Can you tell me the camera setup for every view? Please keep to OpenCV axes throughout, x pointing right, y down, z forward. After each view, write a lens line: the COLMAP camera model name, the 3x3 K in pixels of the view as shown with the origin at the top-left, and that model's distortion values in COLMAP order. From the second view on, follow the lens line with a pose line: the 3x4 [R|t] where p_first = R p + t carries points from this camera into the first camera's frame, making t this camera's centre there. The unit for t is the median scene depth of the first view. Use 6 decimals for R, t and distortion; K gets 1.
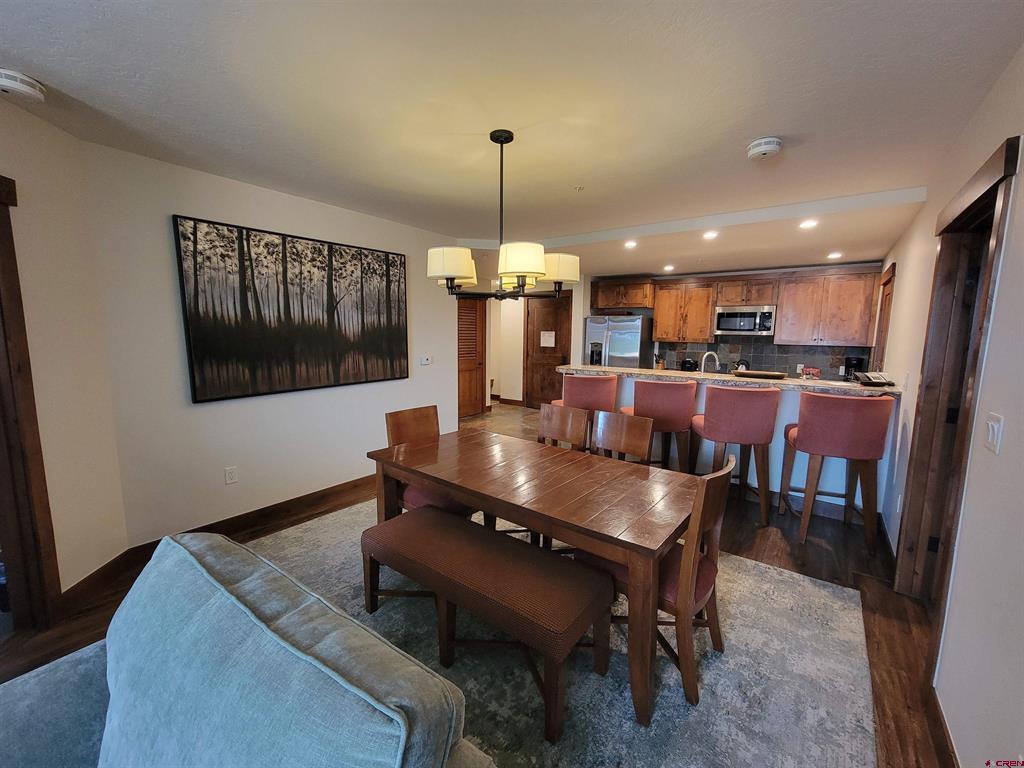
lens RADIAL K [[418.8, 0, 515.1], [0, 418.8, 386.0], [0, 0, 1]] dist [-0.003733, 0.000515]
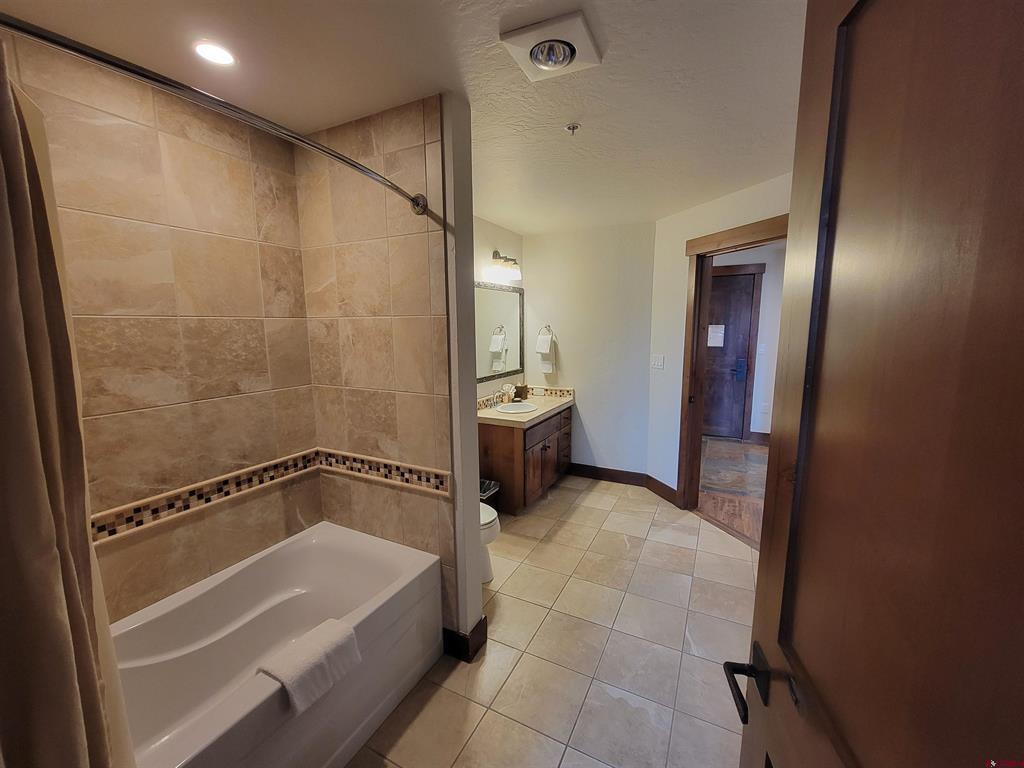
lens RADIAL K [[418.8, 0, 515.6], [0, 418.8, 384.1], [0, 0, 1]] dist [-0.003733, 0.000515]
pose [[0.985851, -0.043049, 0.162002, -0.505038], [0.040710, 0.999014, 0.017733, -0.078267], [-0.162605, -0.010887, 0.986631, 0.501257]]
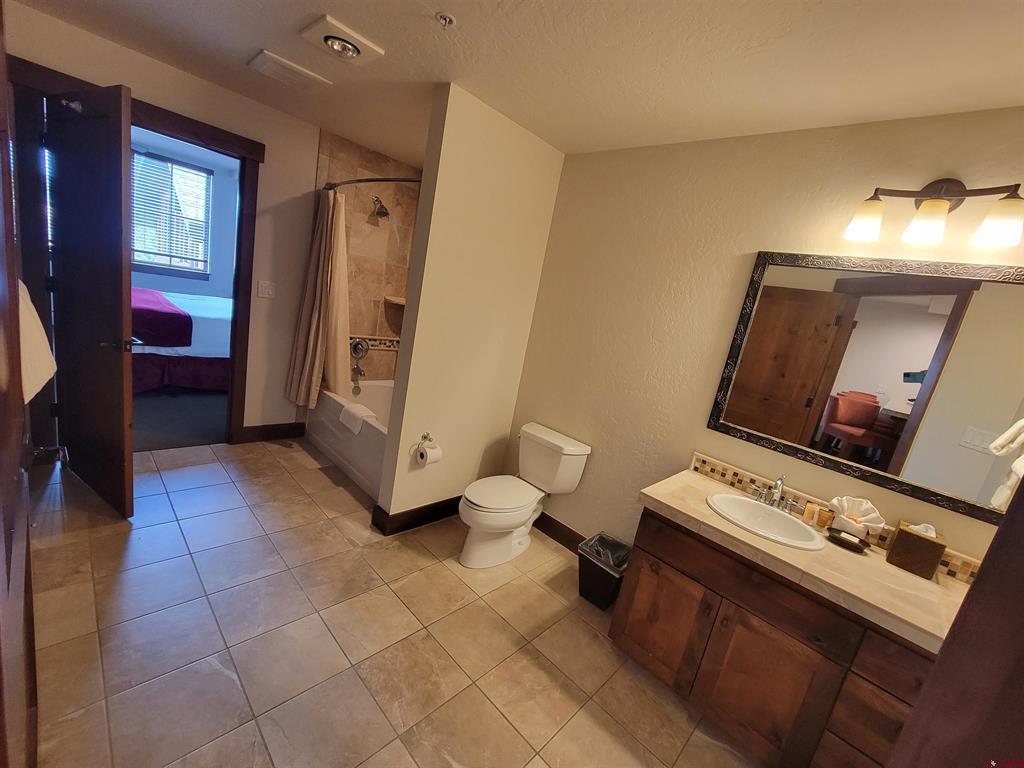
lens RADIAL K [[418.8, 0, 512.5], [0, 418.8, 386.3], [0, 0, 1]] dist [-0.003733, 0.000515]
pose [[-0.129156, 0.167697, -0.977342, -0.103074], [-0.309825, 0.929430, 0.200419, -0.122241], [0.941980, 0.328691, -0.068085, 0.959697]]
